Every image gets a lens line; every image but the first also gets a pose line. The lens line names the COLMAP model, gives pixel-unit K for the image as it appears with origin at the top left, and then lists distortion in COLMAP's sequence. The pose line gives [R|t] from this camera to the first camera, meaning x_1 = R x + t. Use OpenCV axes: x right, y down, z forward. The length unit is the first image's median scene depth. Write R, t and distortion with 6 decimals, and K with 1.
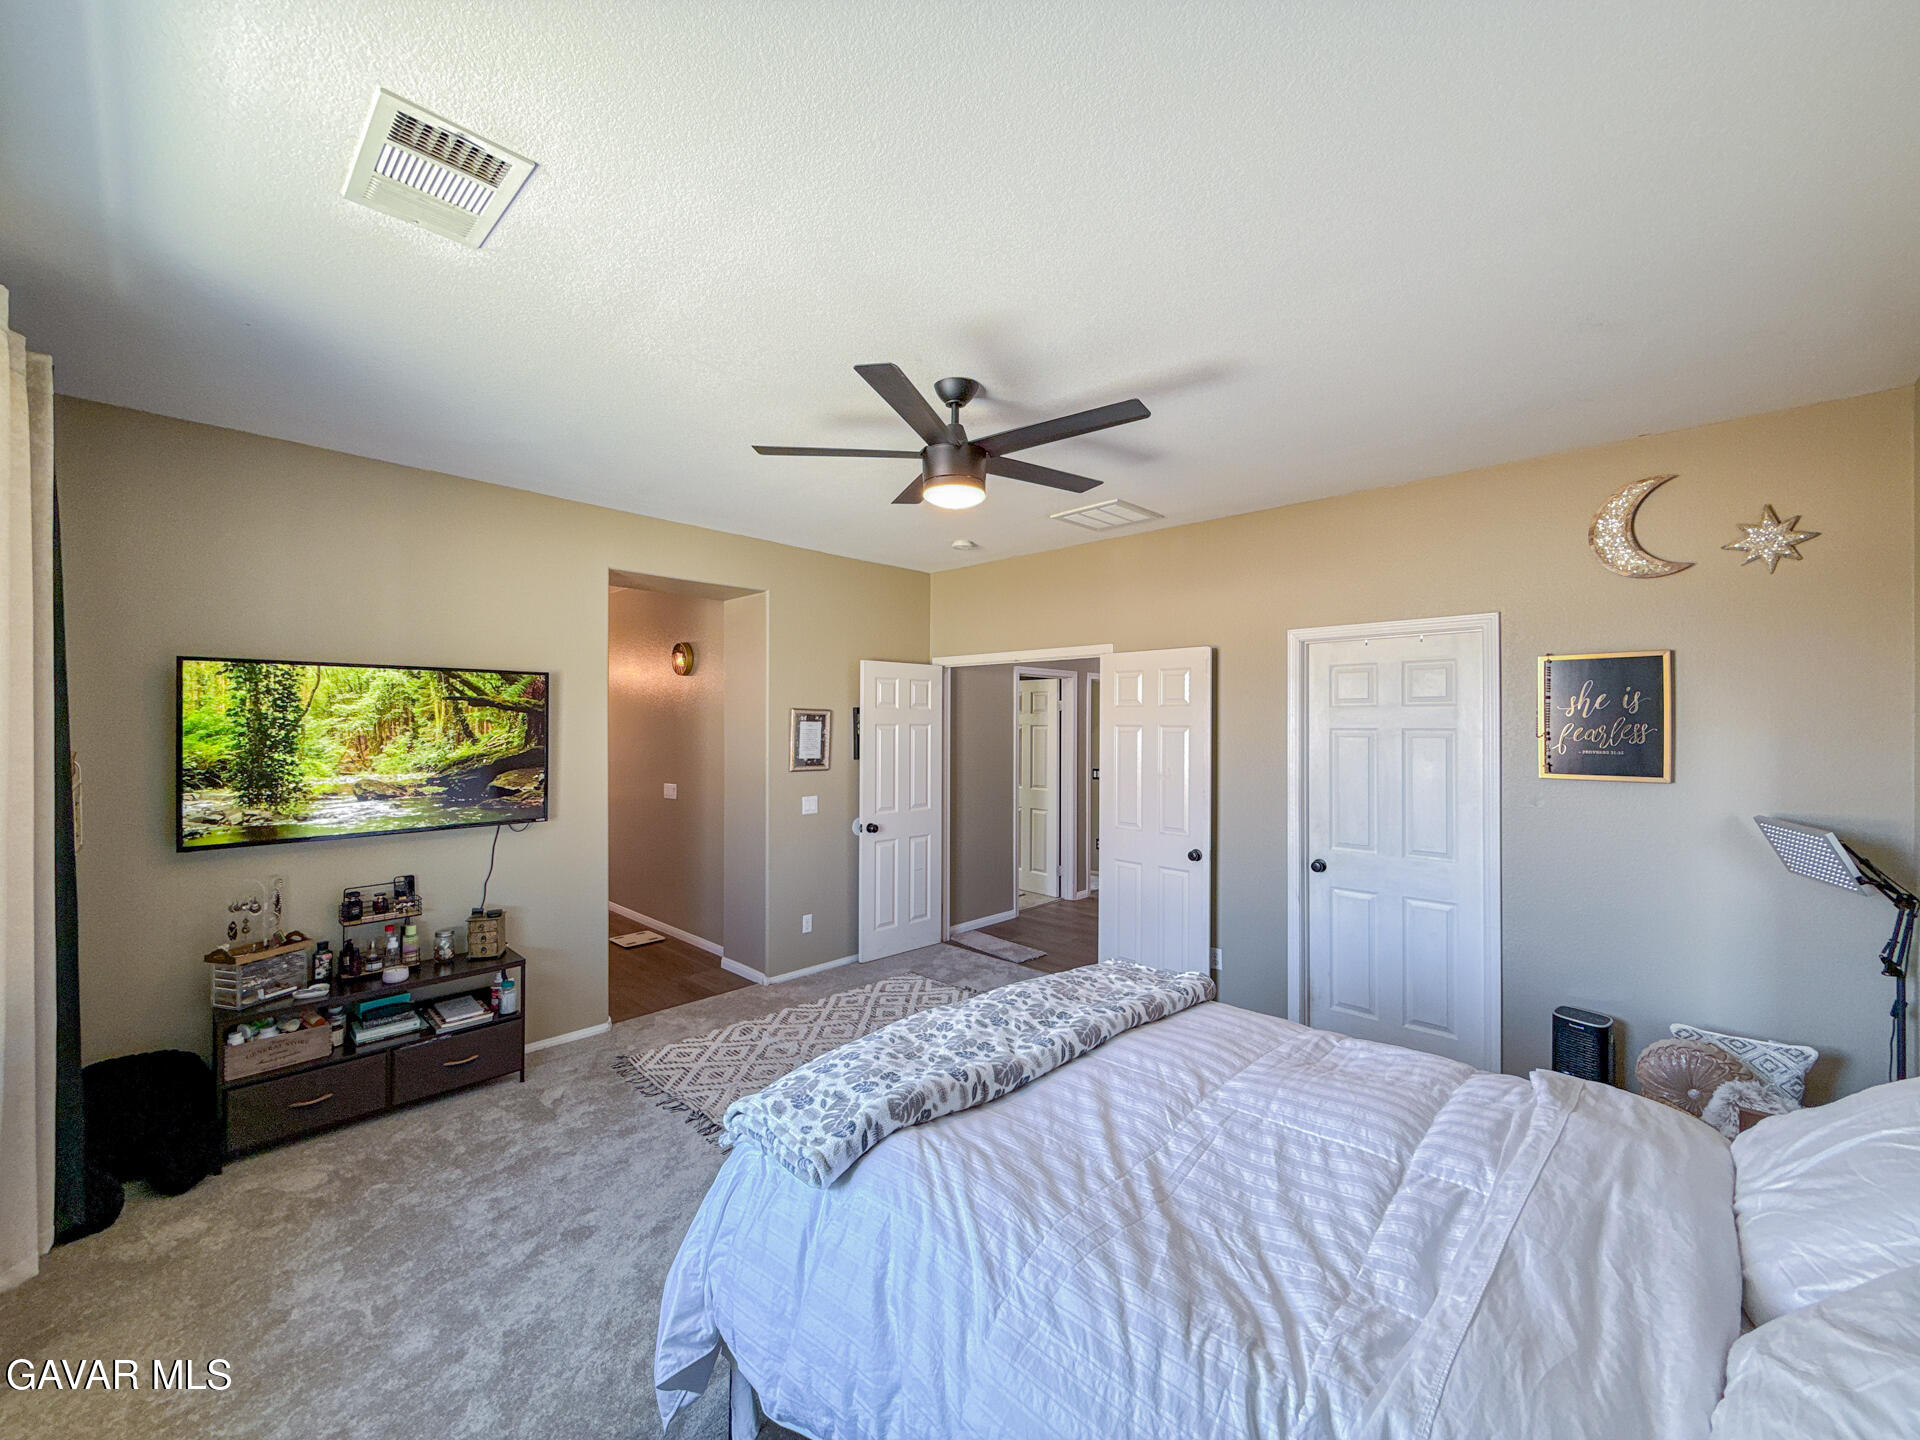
lens RADIAL K [[777.1, 0, 960.0], [0, 777.1, 720.0], [0, 0, 1]] dist [0.001064, -0.000061]
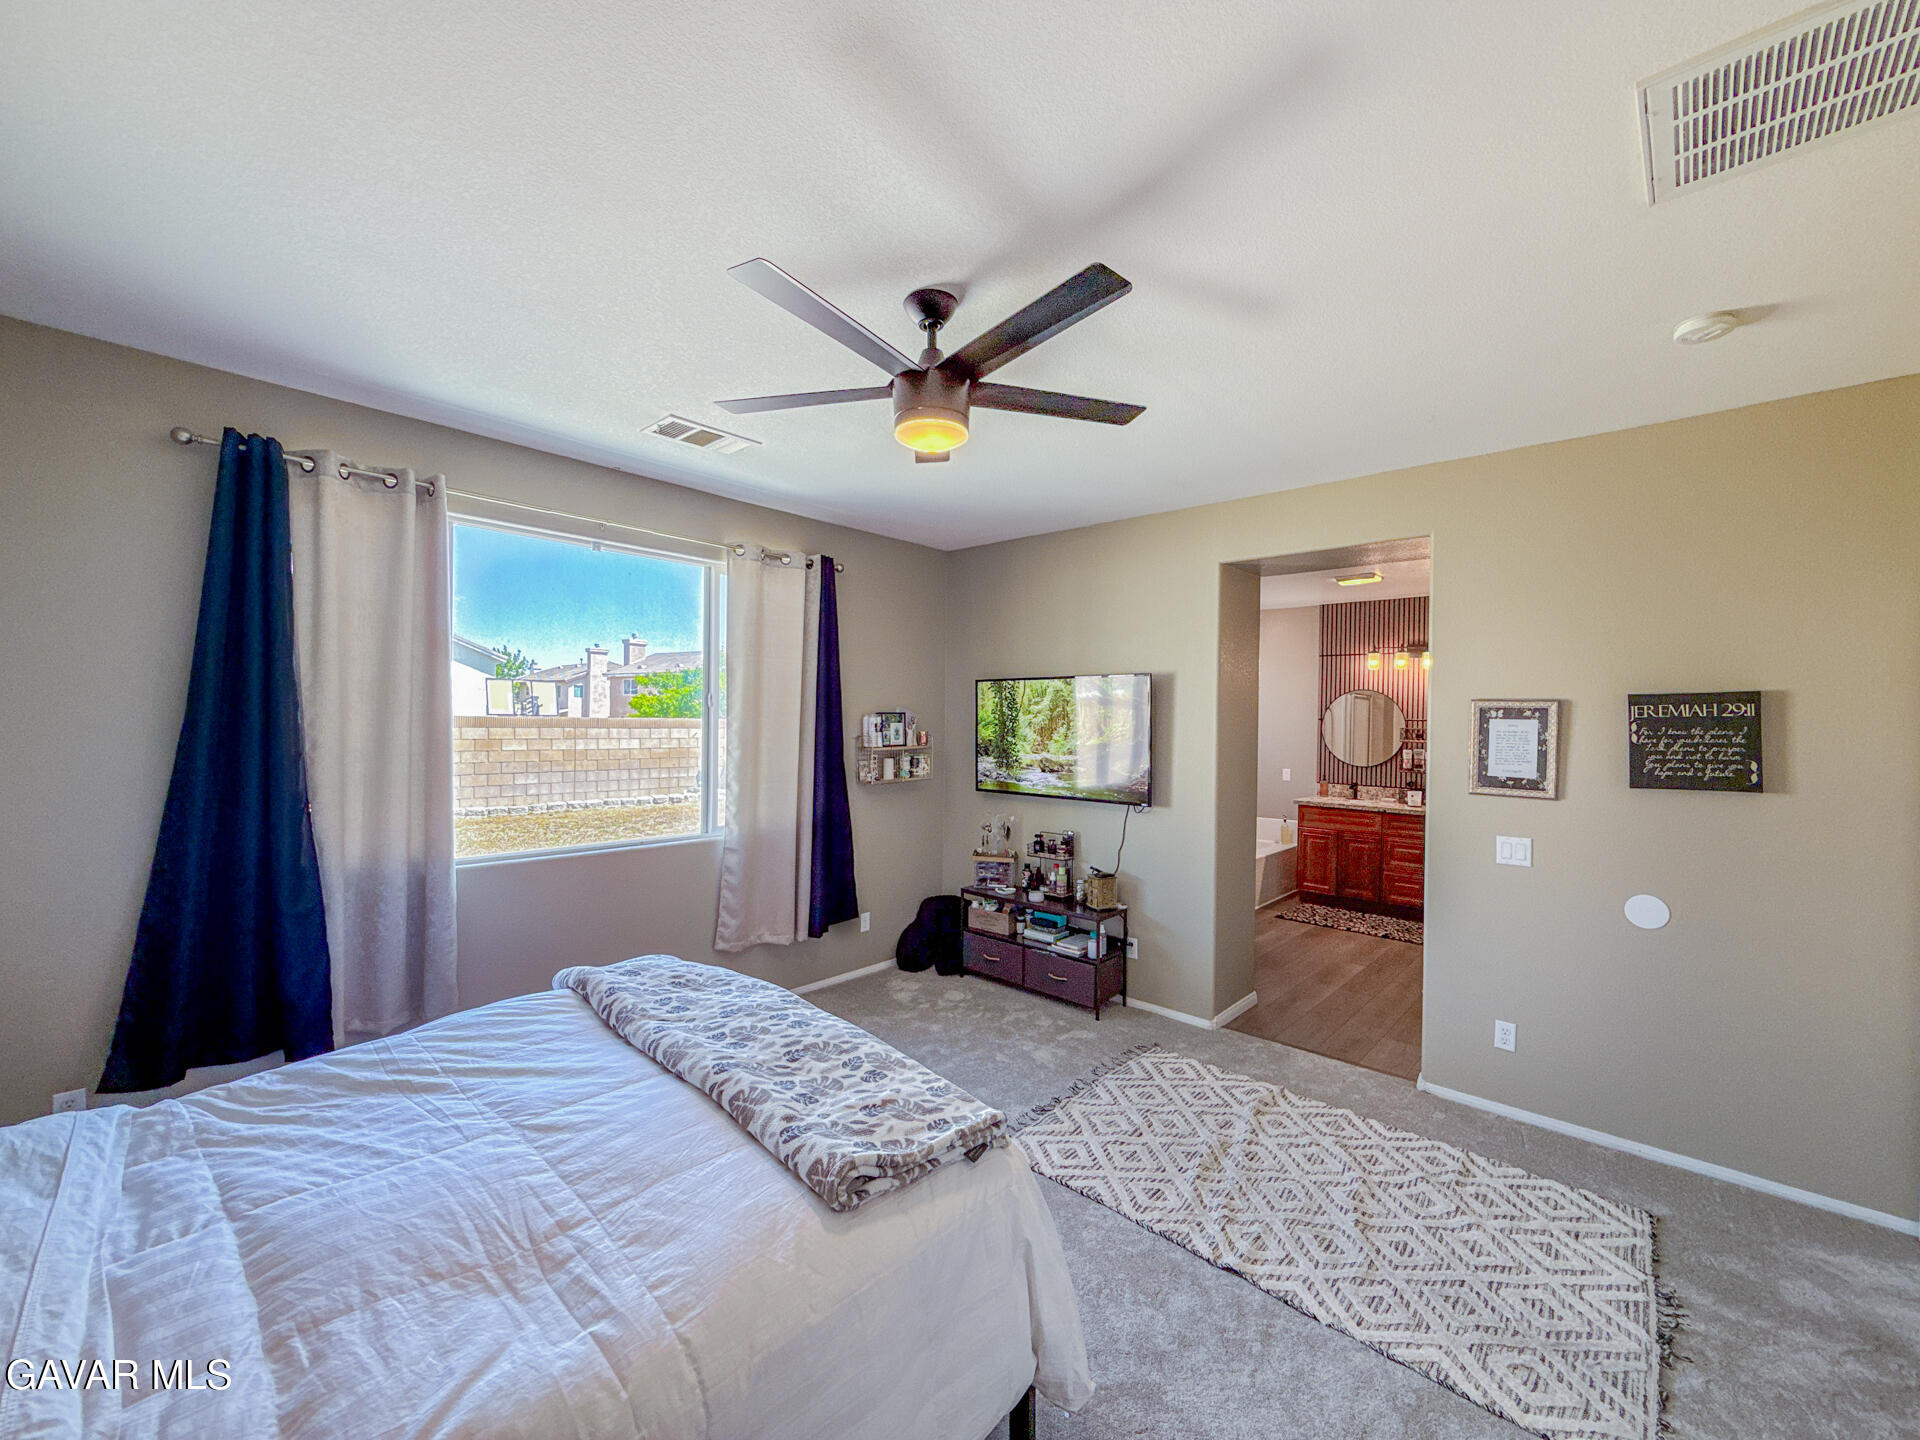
lens RADIAL K [[777.1, 0, 960.0], [0, 777.1, 720.0], [0, 0, 1]] dist [0.001064, -0.000061]
pose [[0.016206, -0.004416, -0.999859, 0.672599], [-0.010001, 0.999940, -0.004578, 0.015633], [0.999819, 0.010074, 0.016161, 0.830729]]
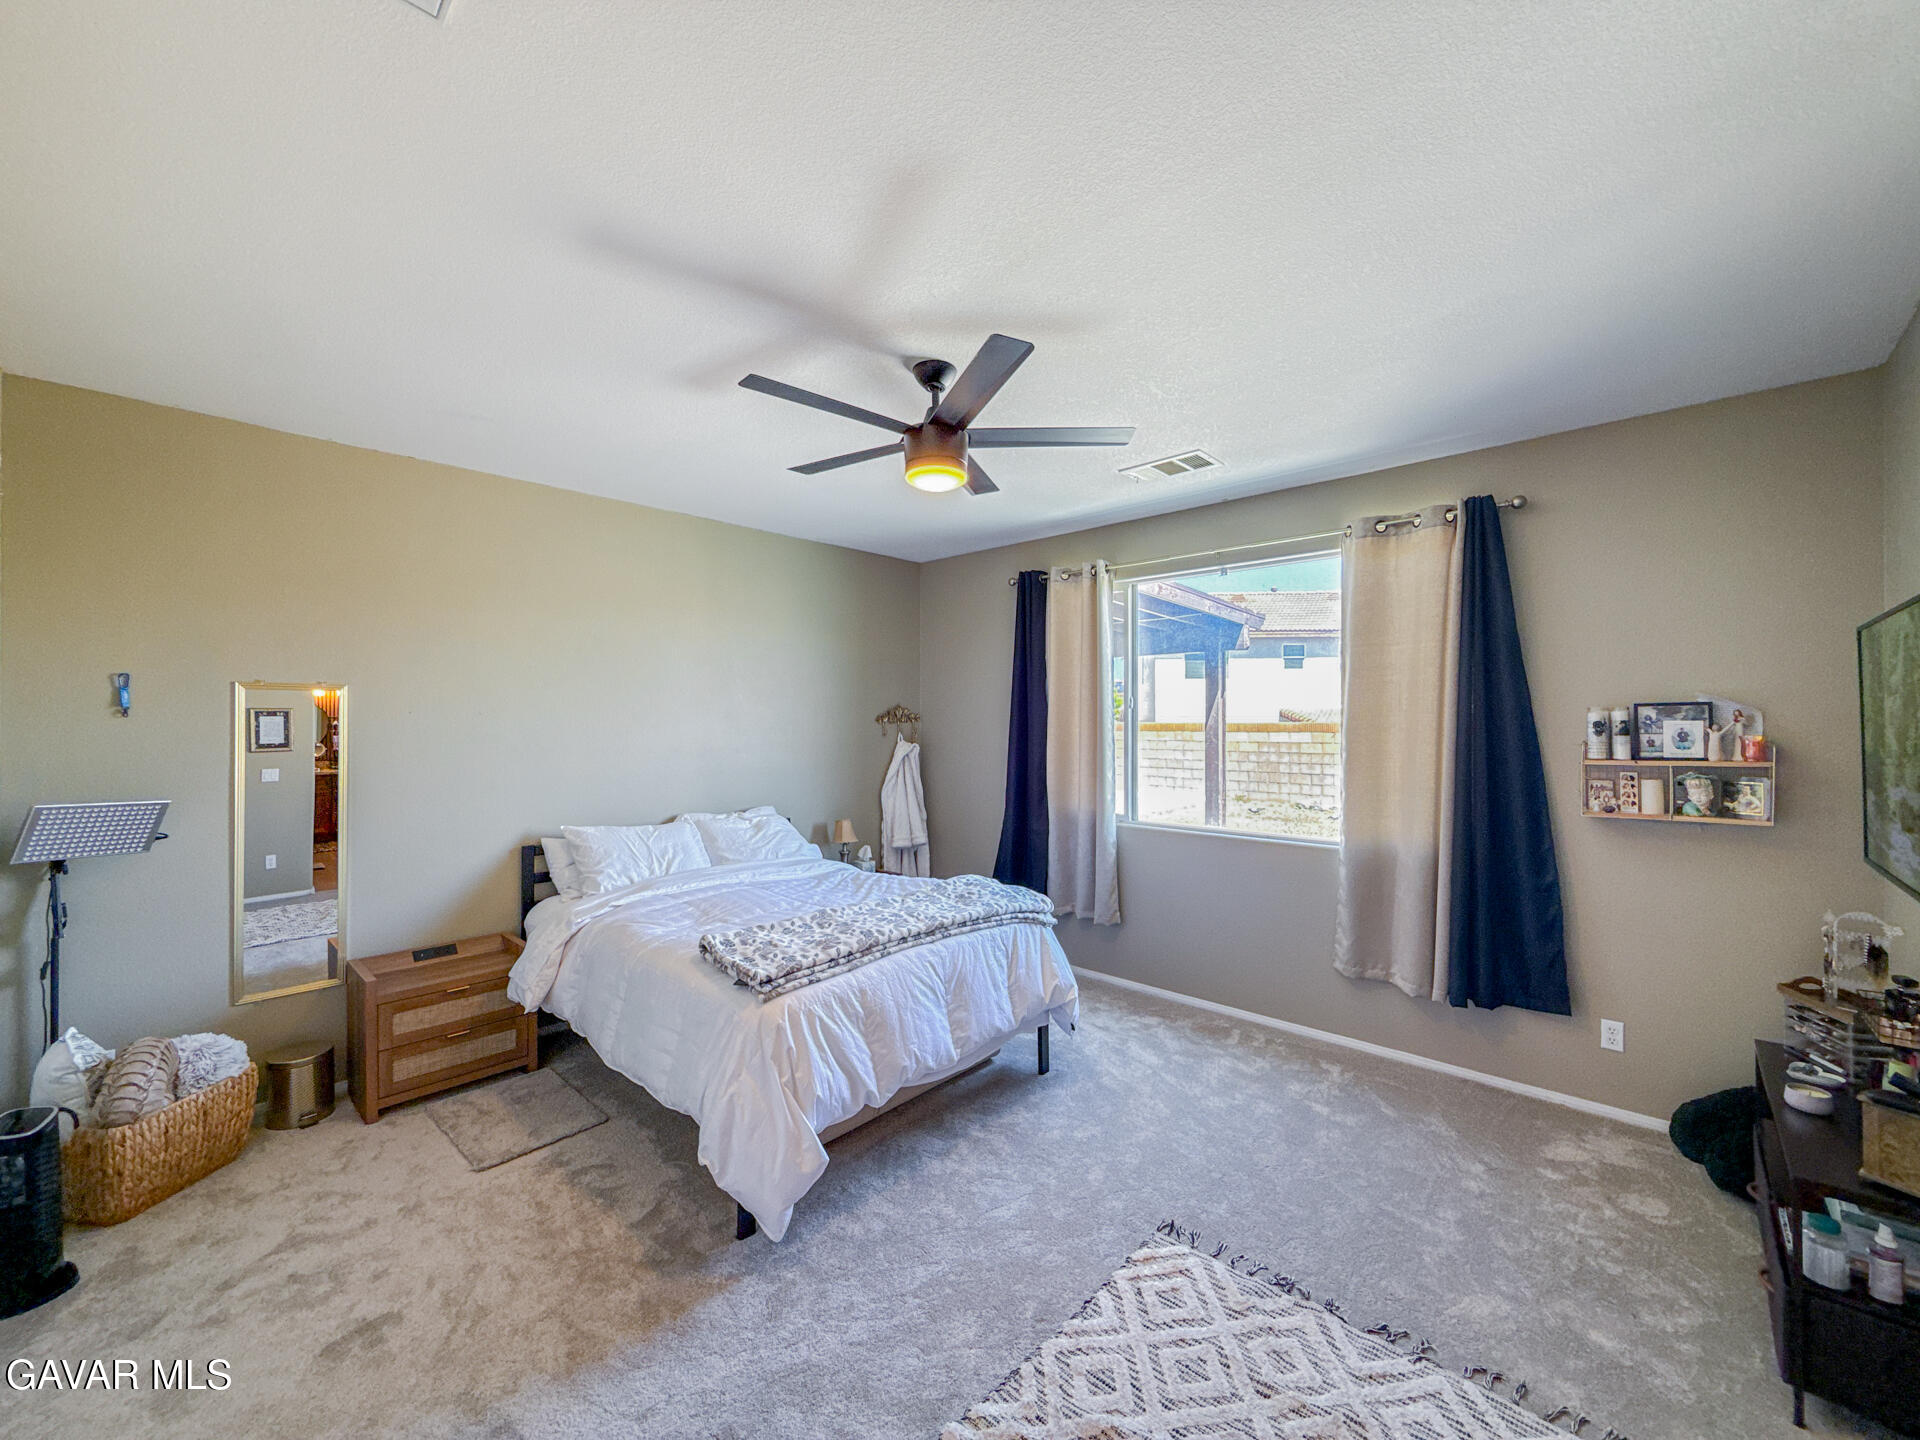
lens RADIAL K [[760.8, 0, 960.0], [0, 760.8, 720.0], [0, 0, 1]] dist [0.000886, -0.000100]
pose [[-0.999992, -0.003790, -0.001293, -0.028760], [-0.003780, 0.999964, -0.007617, 0.024868], [0.001321, -0.007612, -0.999970, 1.611400]]
